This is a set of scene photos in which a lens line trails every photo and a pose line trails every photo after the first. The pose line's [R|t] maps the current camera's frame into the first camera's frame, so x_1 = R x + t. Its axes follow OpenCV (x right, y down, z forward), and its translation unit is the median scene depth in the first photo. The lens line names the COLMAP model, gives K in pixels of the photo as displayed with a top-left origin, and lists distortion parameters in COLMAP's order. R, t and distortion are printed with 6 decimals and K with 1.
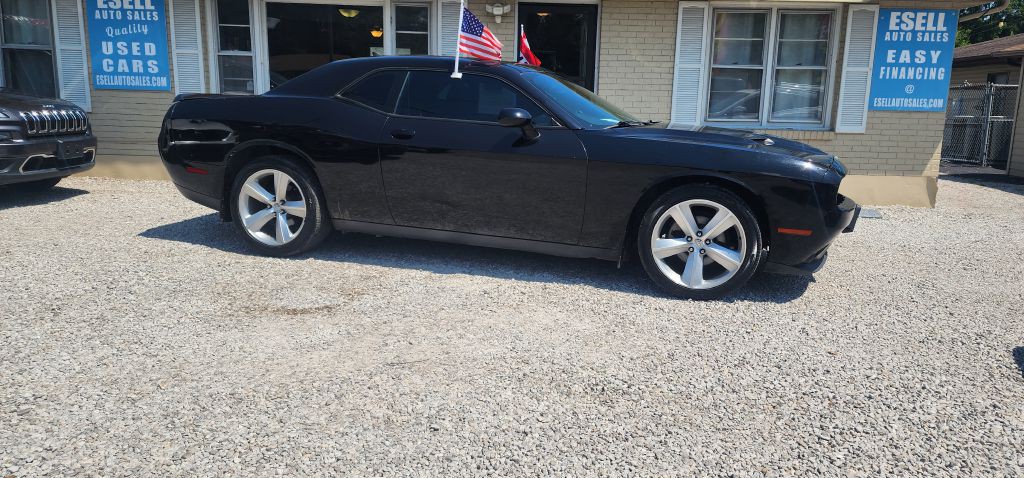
lens RADIAL K [[687.4, 0, 525.0], [0, 687.4, 231.5], [0, 0, 1]] dist [0.069821, -0.068561]
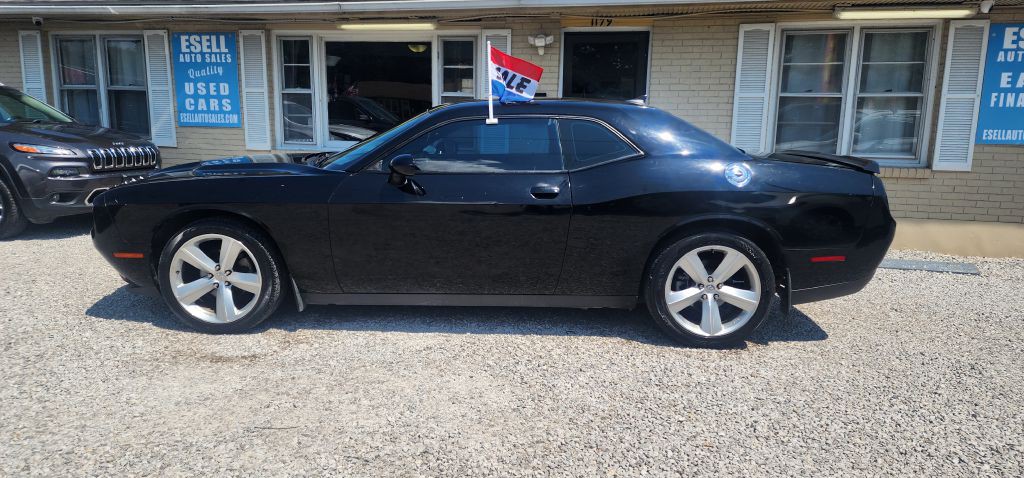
lens RADIAL K [[687.4, 0, 503.9], [0, 687.4, 244.6], [0, 0, 1]] dist [0.069821, -0.068561]
pose [[0.974707, 0.031167, -0.221302, 0.130838], [-0.034500, 0.999342, -0.011210, -0.024068], [0.220807, 0.018562, 0.975141, 0.054022]]
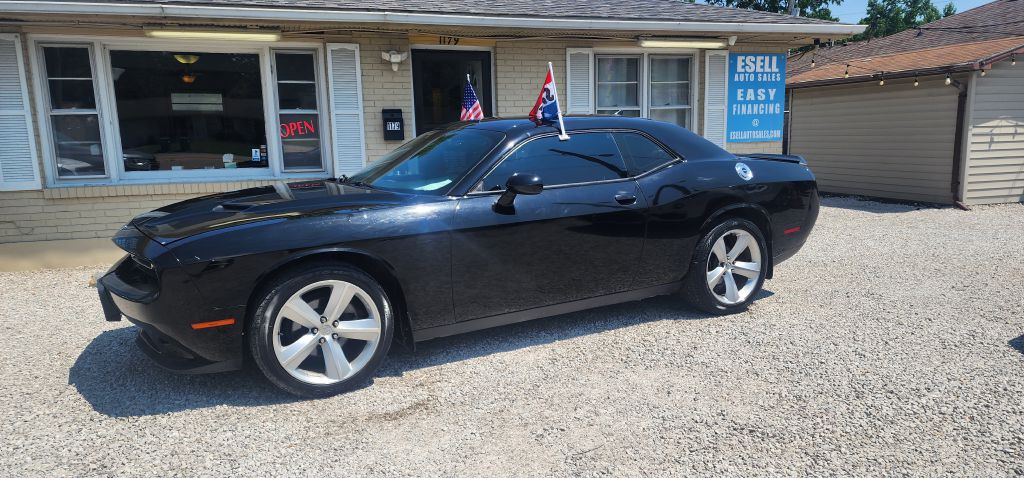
lens RADIAL K [[687.4, 0, 520.9], [0, 687.4, 252.9], [0, 0, 1]] dist [0.069821, -0.068561]
pose [[0.941987, -0.101611, 0.319900, -0.203907], [0.106580, 0.994302, 0.001985, -0.035194], [-0.318279, 0.032225, 0.947449, 0.049320]]
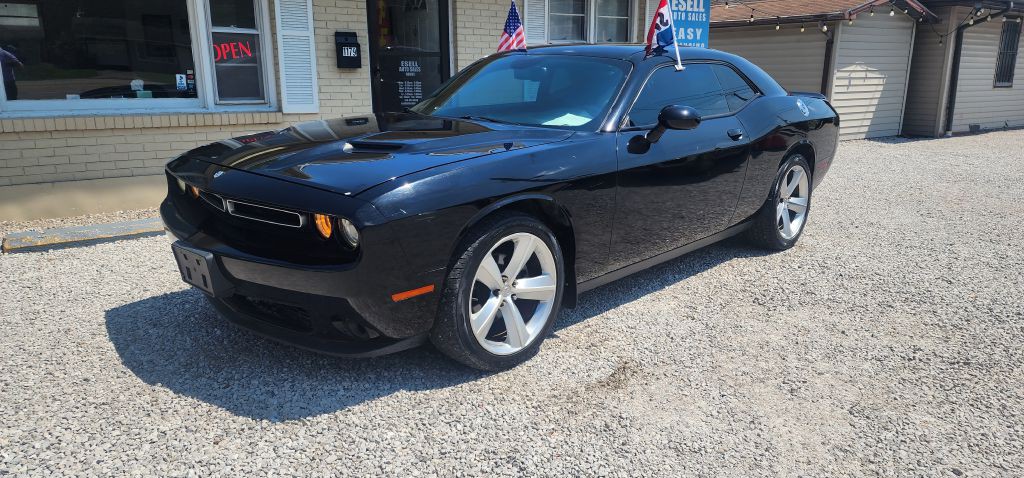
lens RADIAL K [[687.4, 0, 512.2], [0, 687.4, 235.6], [0, 0, 1]] dist [0.069821, -0.068561]
pose [[0.806877, -0.159466, 0.568789, -0.390831], [0.125922, 0.987175, 0.098133, -0.064650], [-0.577142, -0.007558, 0.816609, 0.205174]]
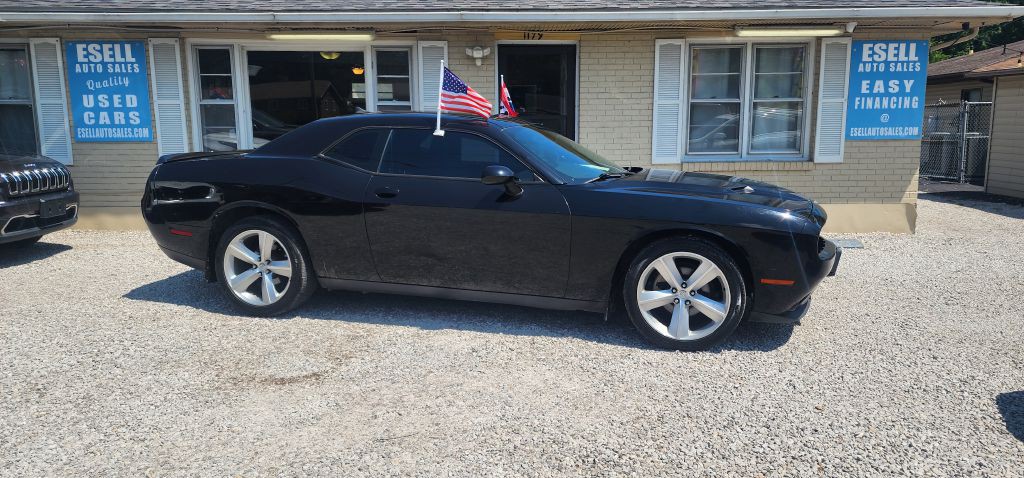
lens RADIAL K [[687.4, 0, 521.6], [0, 687.4, 232.5], [0, 0, 1]] dist [0.069821, -0.068561]
pose [[0.999375, -0.032031, 0.014951, 0.001353], [0.032426, 0.999111, -0.026929, -0.027790], [-0.014076, 0.027397, 0.999526, -0.003780]]
